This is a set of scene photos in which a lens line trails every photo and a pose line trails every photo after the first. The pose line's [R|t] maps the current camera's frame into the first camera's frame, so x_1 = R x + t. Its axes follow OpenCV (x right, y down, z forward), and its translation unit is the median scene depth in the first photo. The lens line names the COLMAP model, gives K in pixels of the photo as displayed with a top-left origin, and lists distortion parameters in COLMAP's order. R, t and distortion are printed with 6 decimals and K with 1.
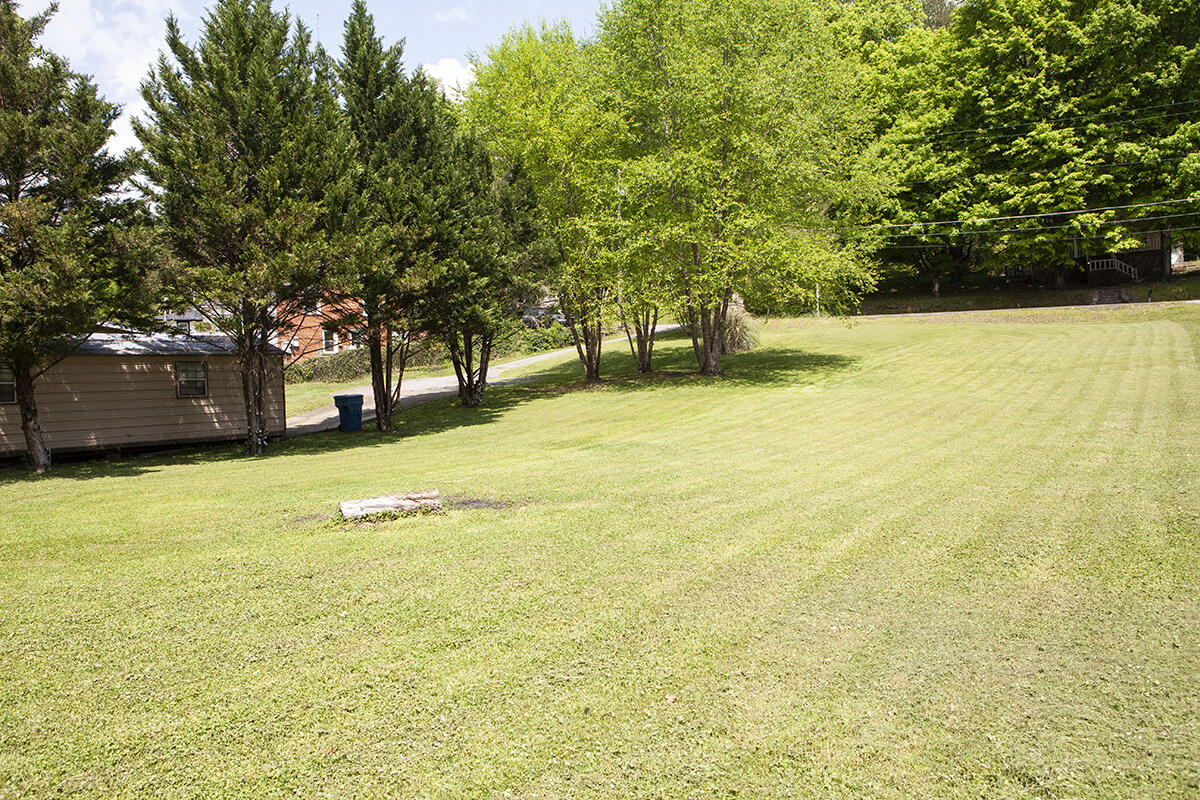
lens RADIAL K [[838.8, 0, 594.6], [0, 838.8, 404.5], [0, 0, 1]] dist [-0.103765, 0.081642]
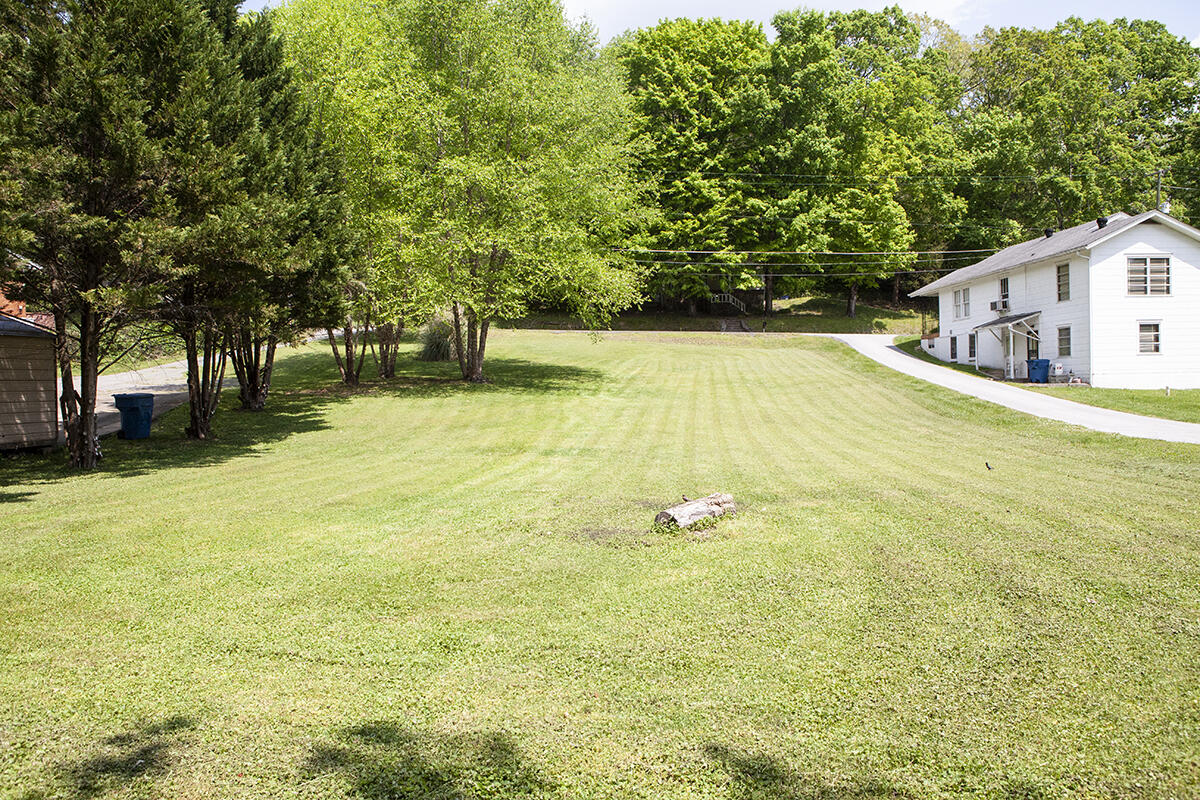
lens RADIAL K [[838.8, 0, 594.6], [0, 838.8, 404.5], [0, 0, 1]] dist [-0.103765, 0.081642]
pose [[0.866316, 0.015732, 0.499248, -0.159262], [-0.009488, 0.999842, -0.015043, 0.003380], [-0.499406, 0.008295, 0.866328, 0.050190]]
